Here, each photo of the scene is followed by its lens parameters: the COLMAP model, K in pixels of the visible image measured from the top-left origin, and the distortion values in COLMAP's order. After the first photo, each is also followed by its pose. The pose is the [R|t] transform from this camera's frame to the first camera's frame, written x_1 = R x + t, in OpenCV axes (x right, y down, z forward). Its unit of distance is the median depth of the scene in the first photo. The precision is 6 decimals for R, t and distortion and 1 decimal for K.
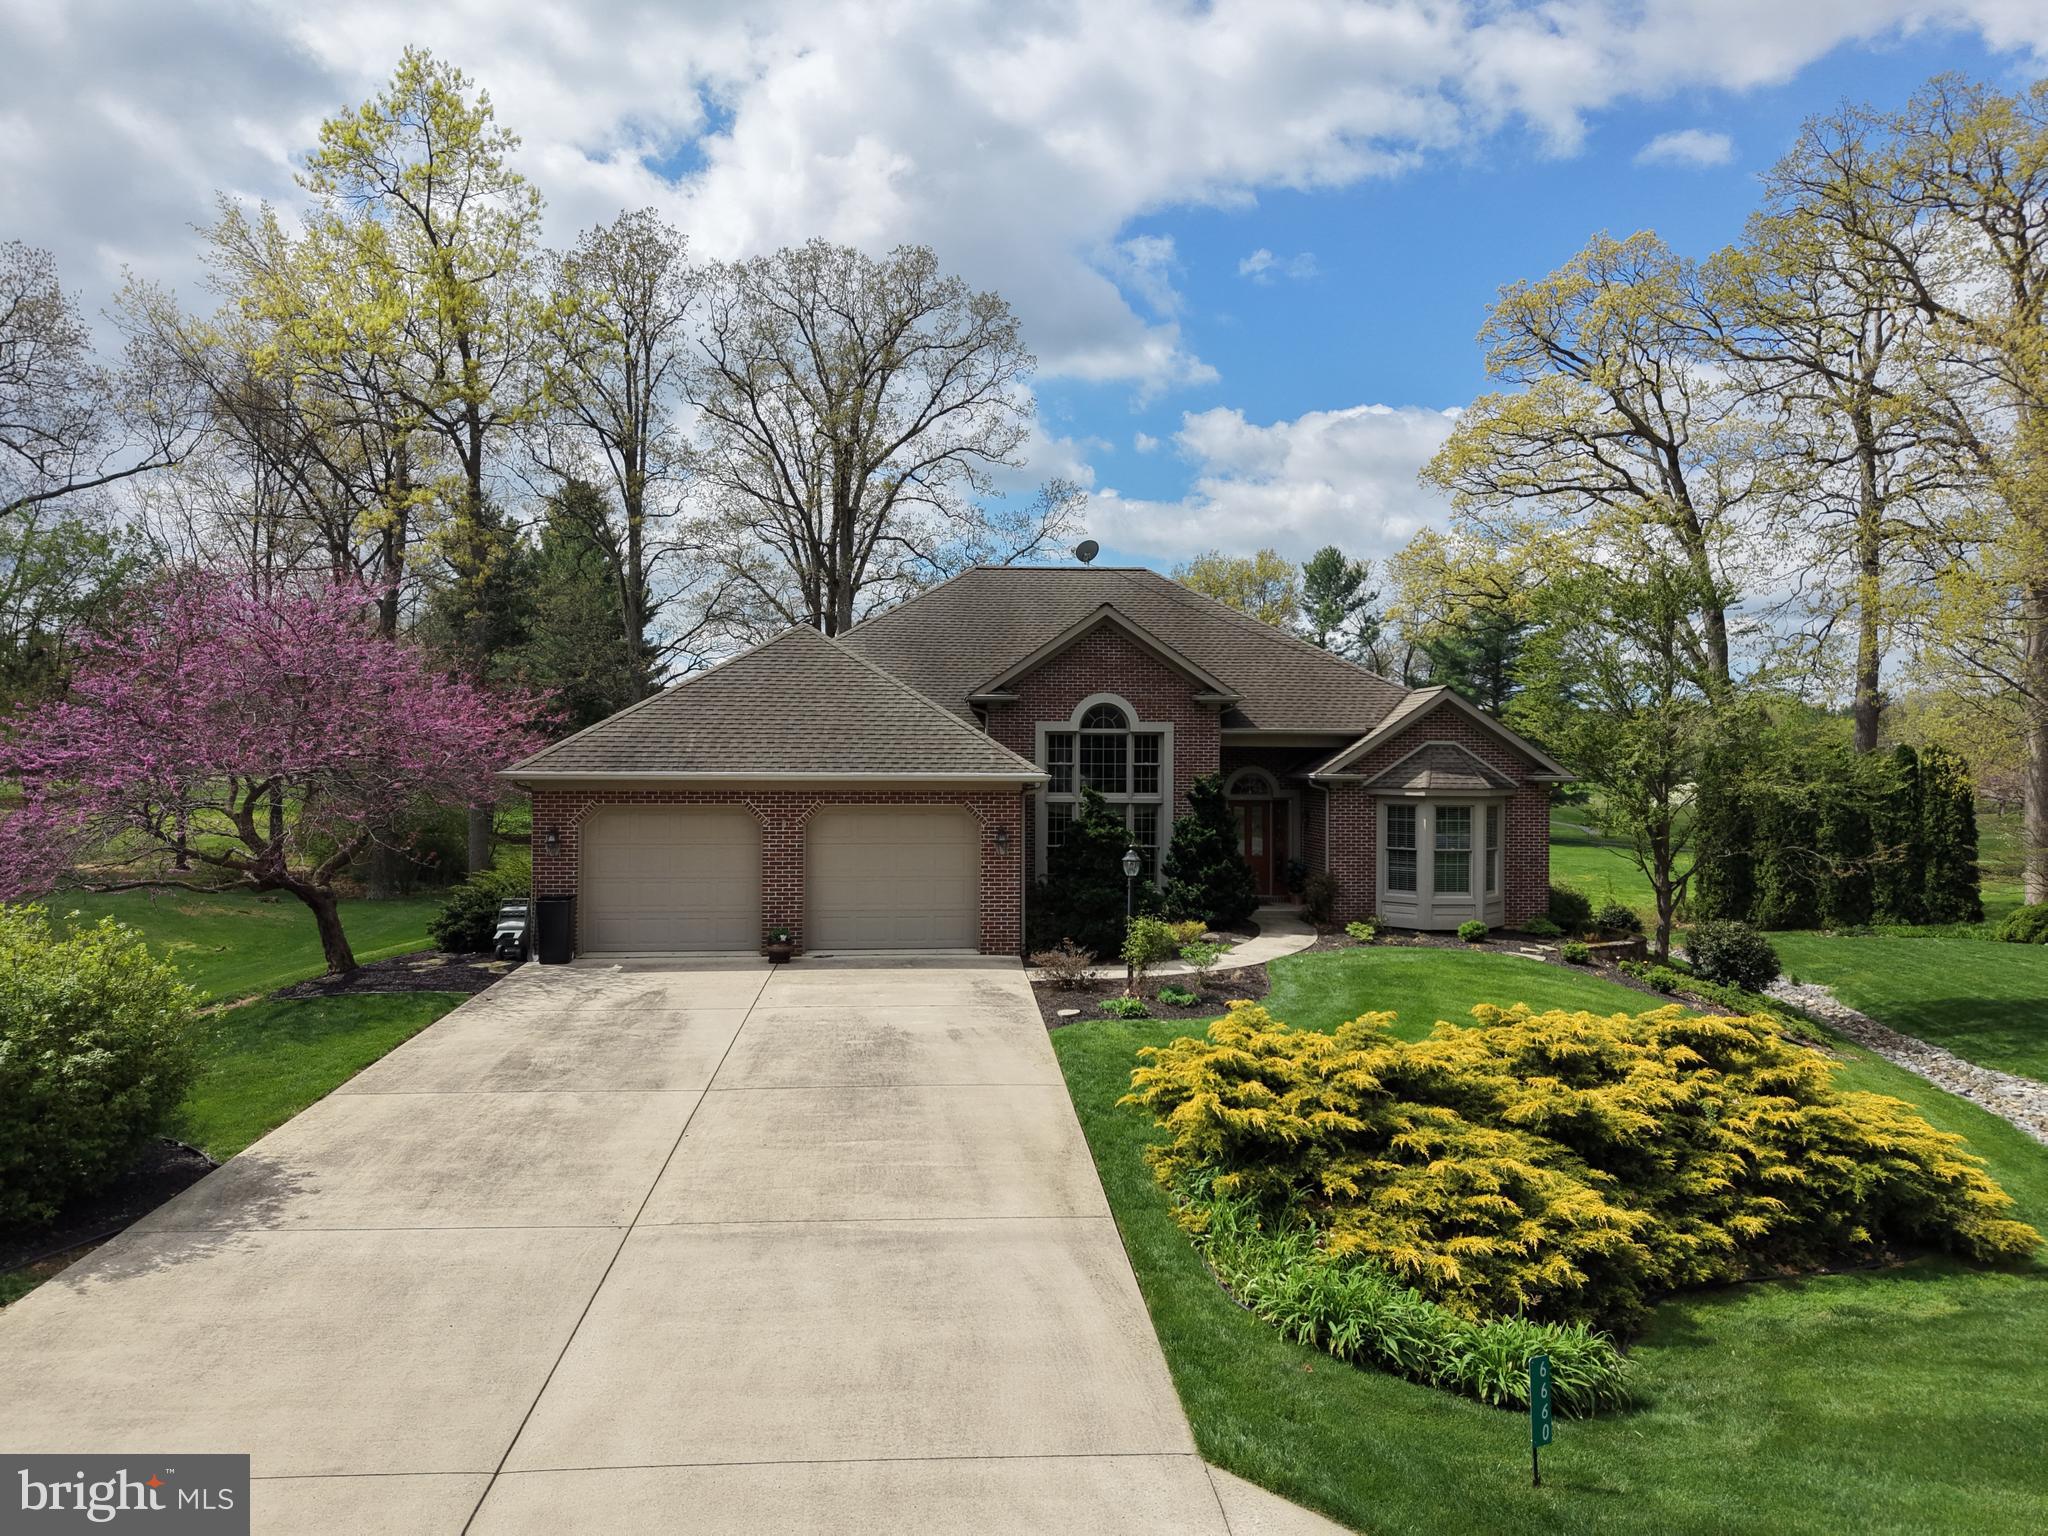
lens RADIAL K [[1384.6, 0, 1027.0], [0, 1384.6, 760.9], [0, 0, 1]] dist [0.026214, -0.030716]
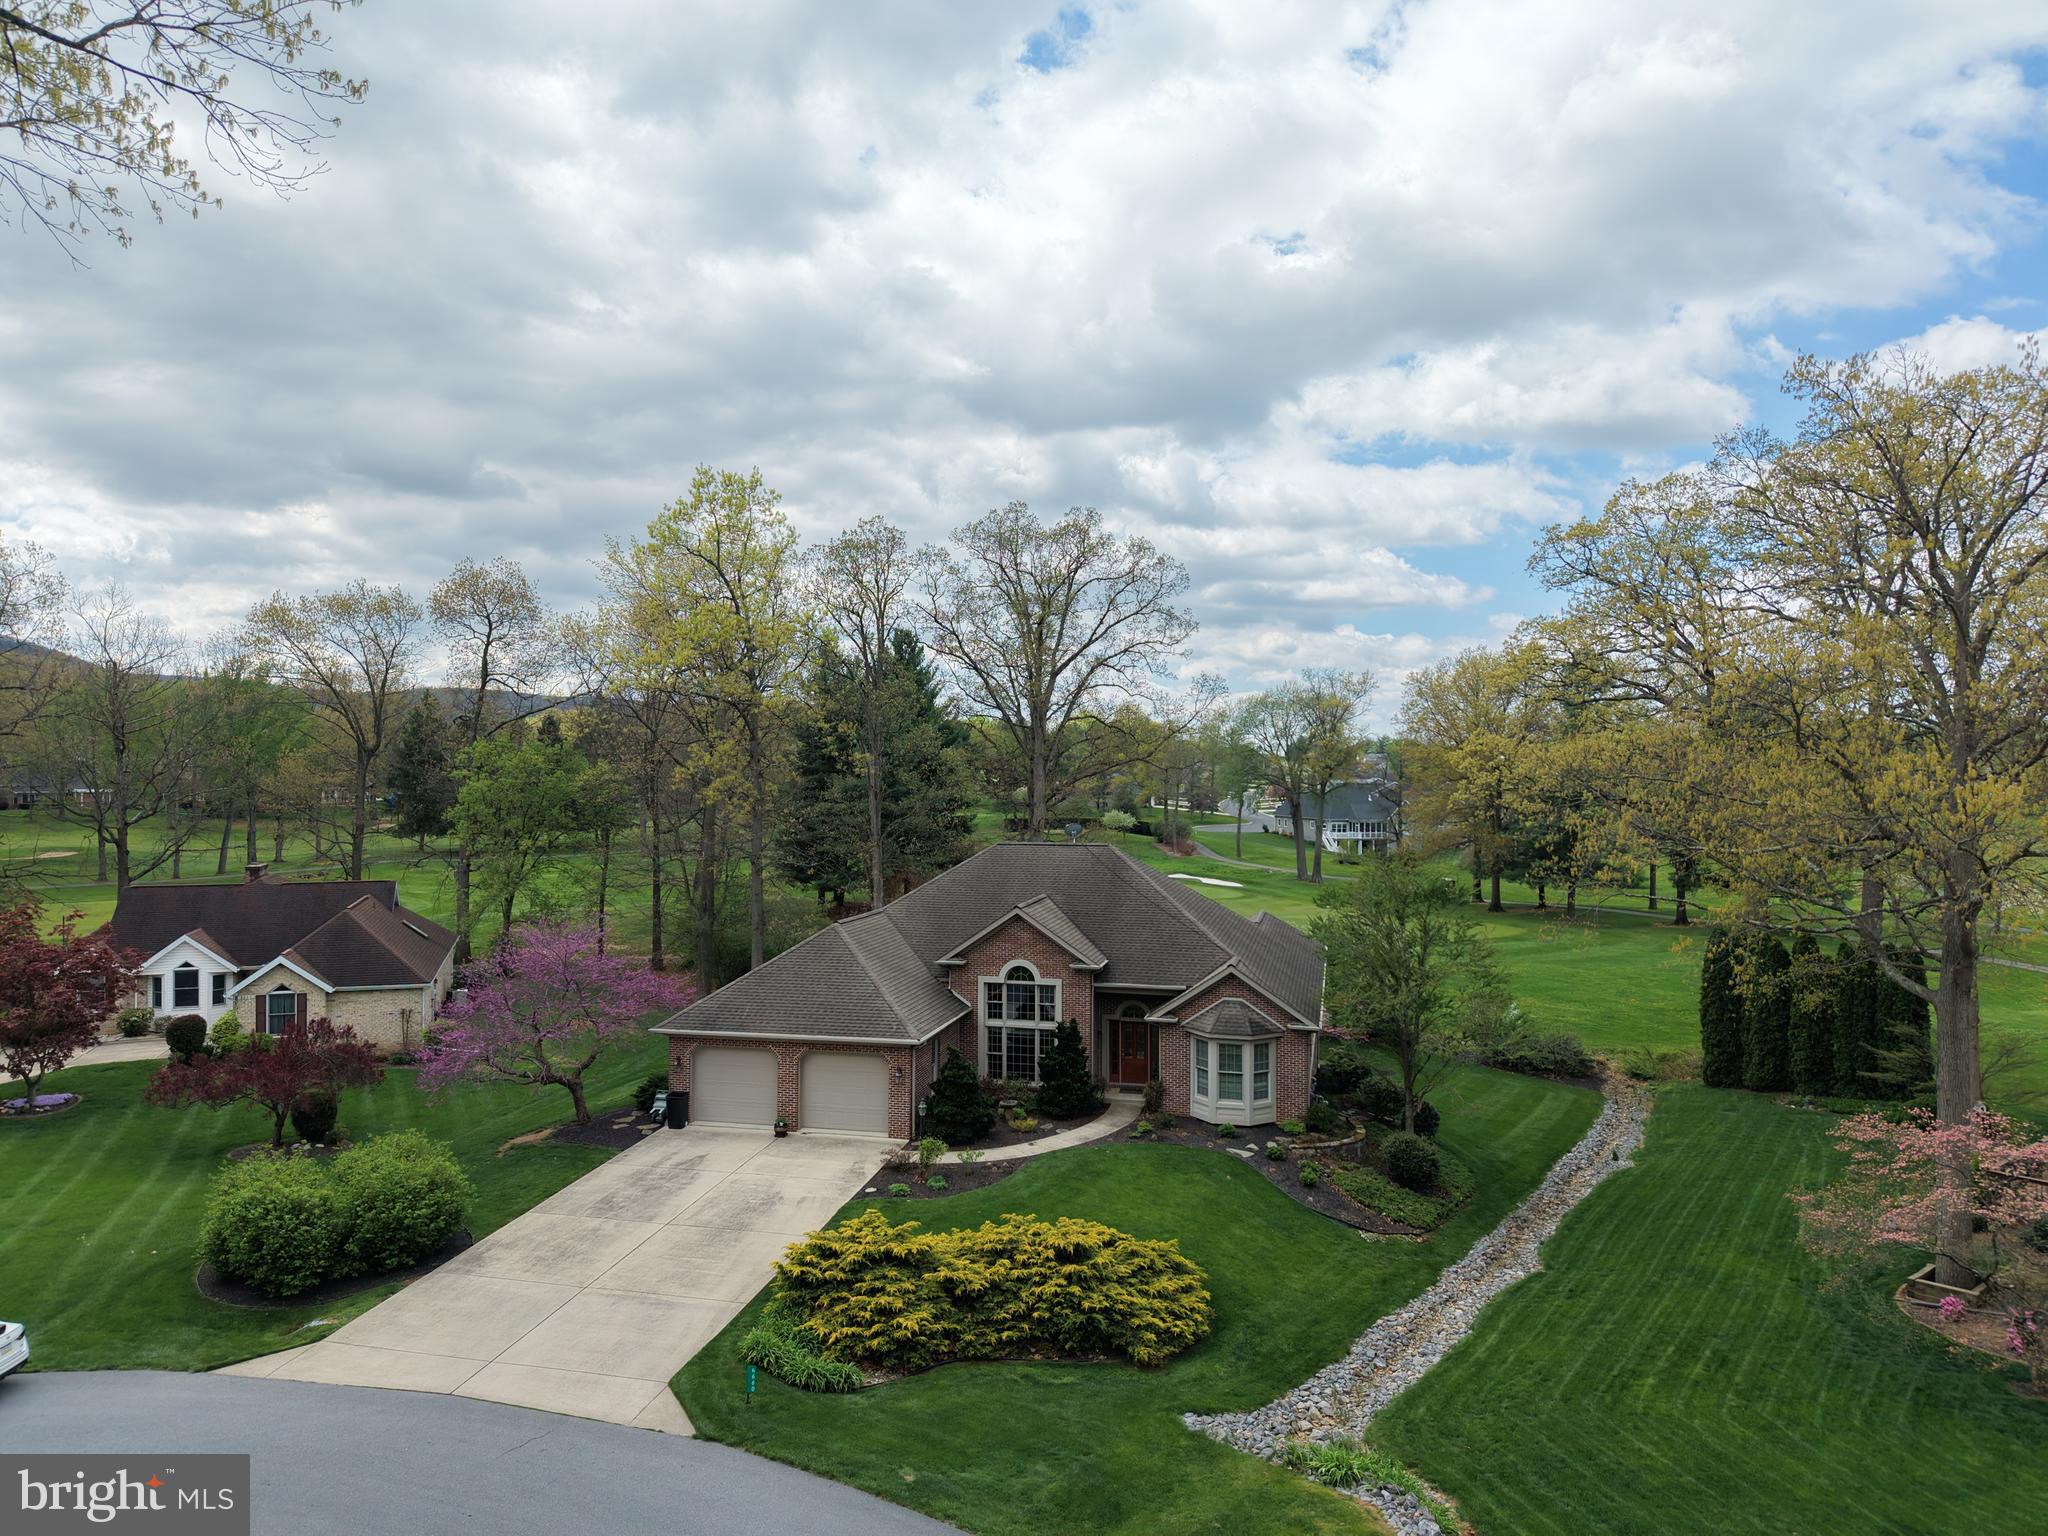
lens RADIAL K [[1384.6, 0, 1006.4], [0, 1384.6, 739.2], [0, 0, 1]] dist [0.026214, -0.030716]
pose [[0.951057, -0.011842, -0.308790, 0.542692], [0.006115, 0.999791, -0.019507, -0.274483], [0.308956, 0.016664, 0.950930, -0.548751]]
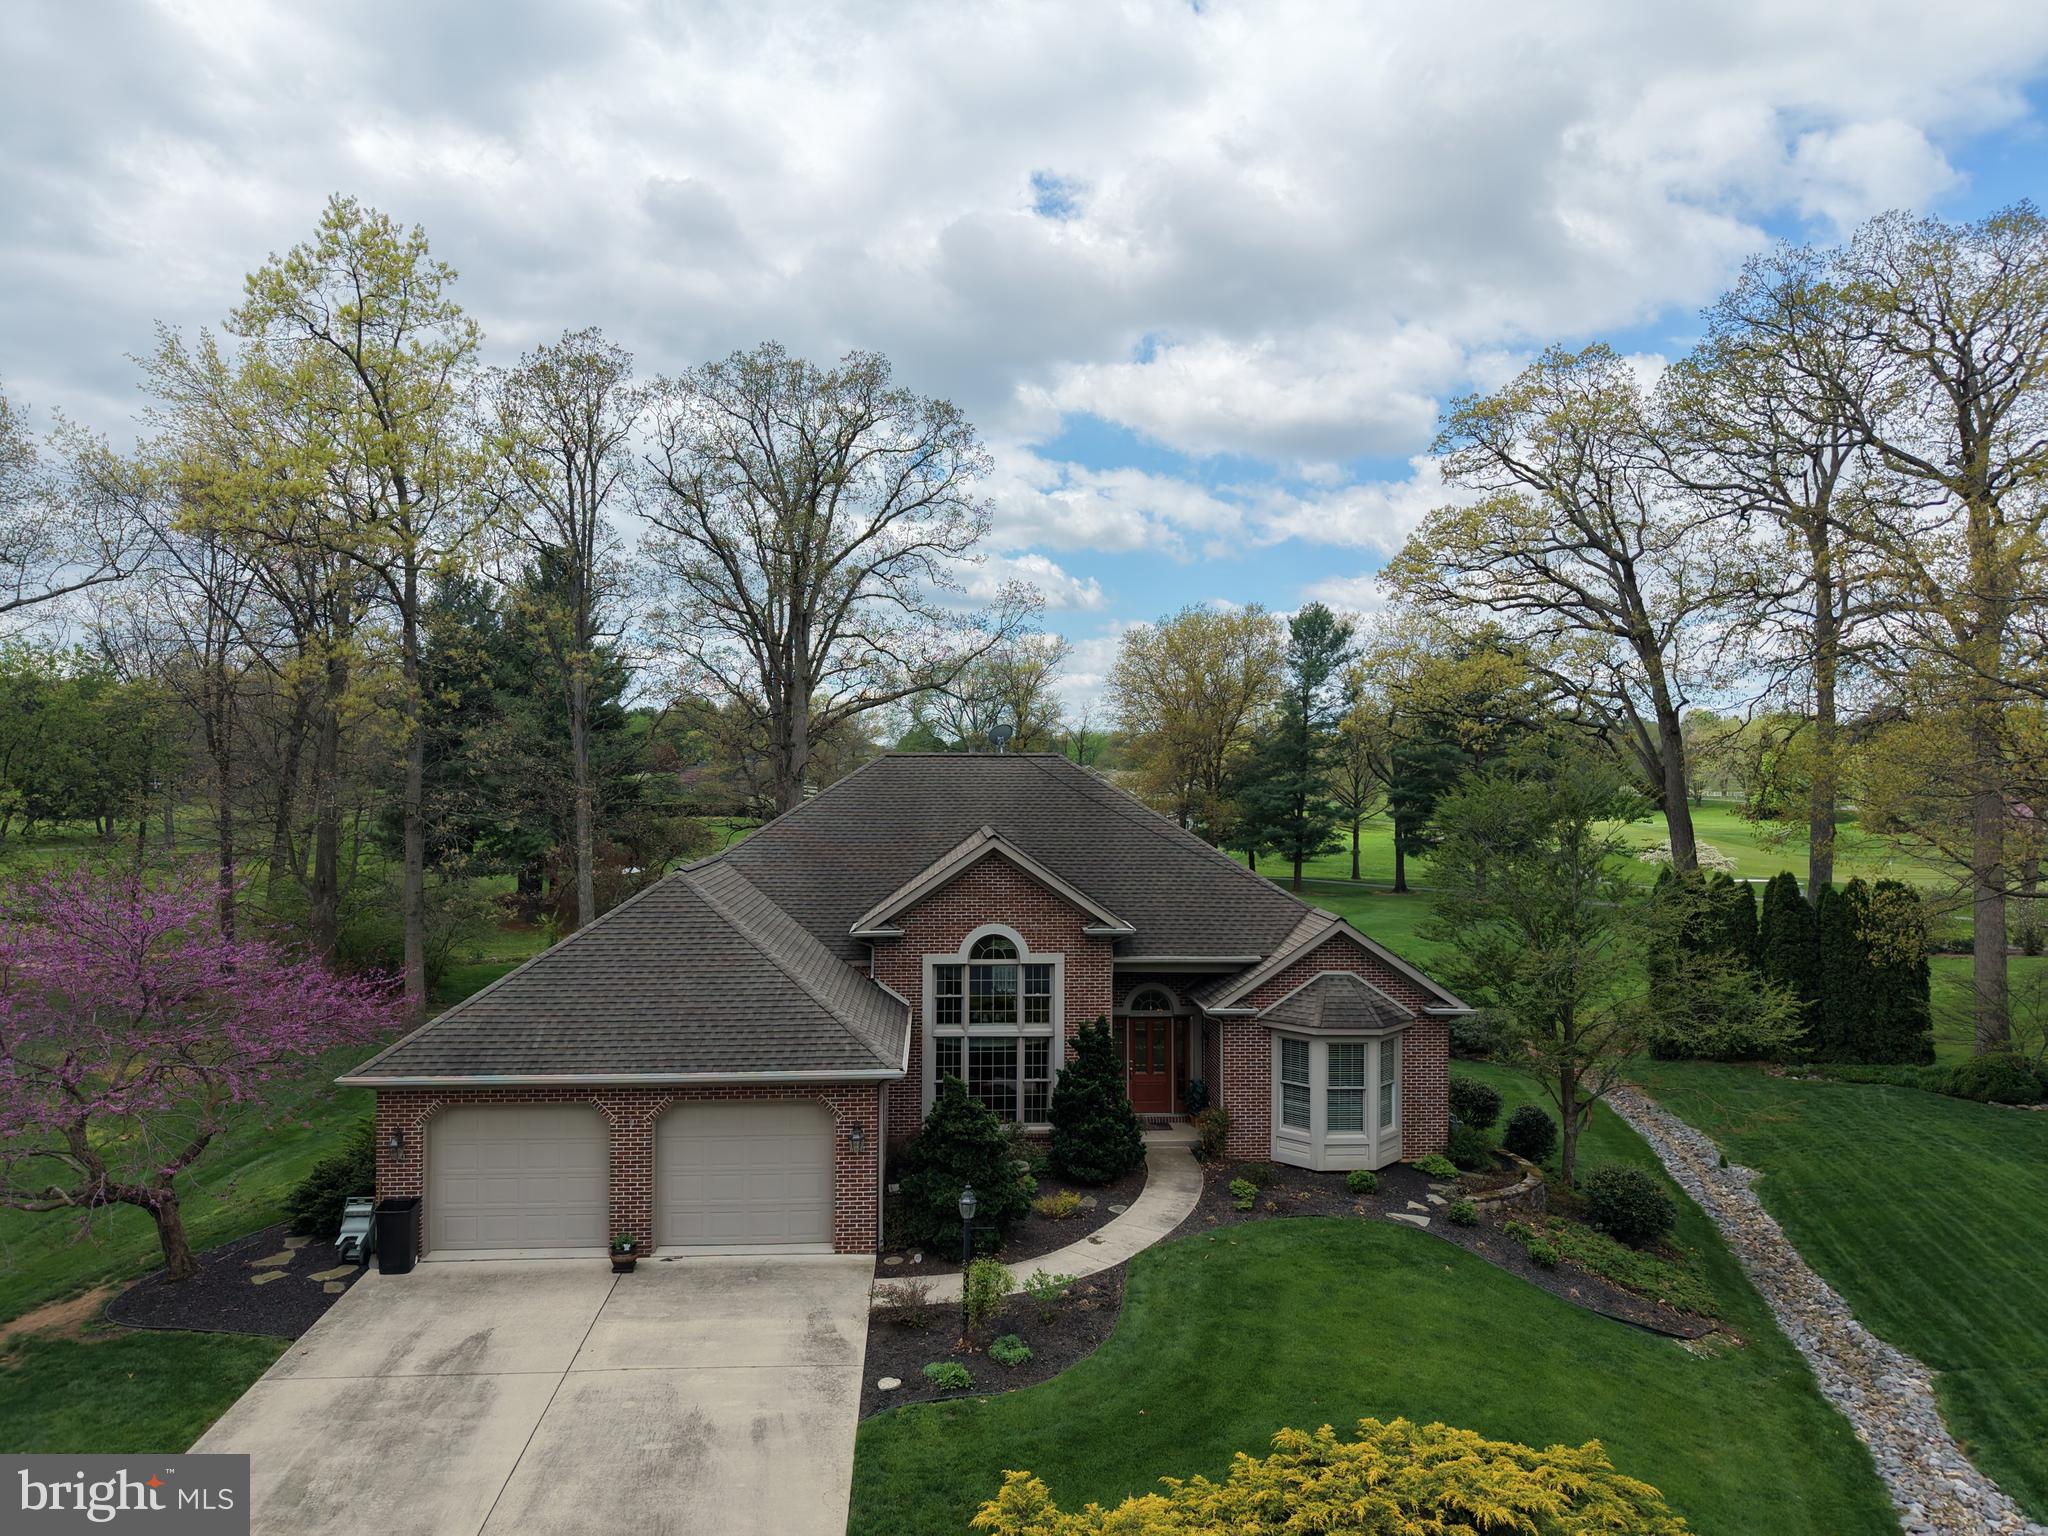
lens RADIAL K [[1384.6, 0, 1030.5], [0, 1384.6, 761.5], [0, 0, 1]] dist [0.026214, -0.030716]
pose [[0.999984, -0.001857, -0.005290, 0.087178], [0.001845, 0.999996, -0.002195, -0.162204], [0.005294, 0.002185, 0.999984, 0.015228]]
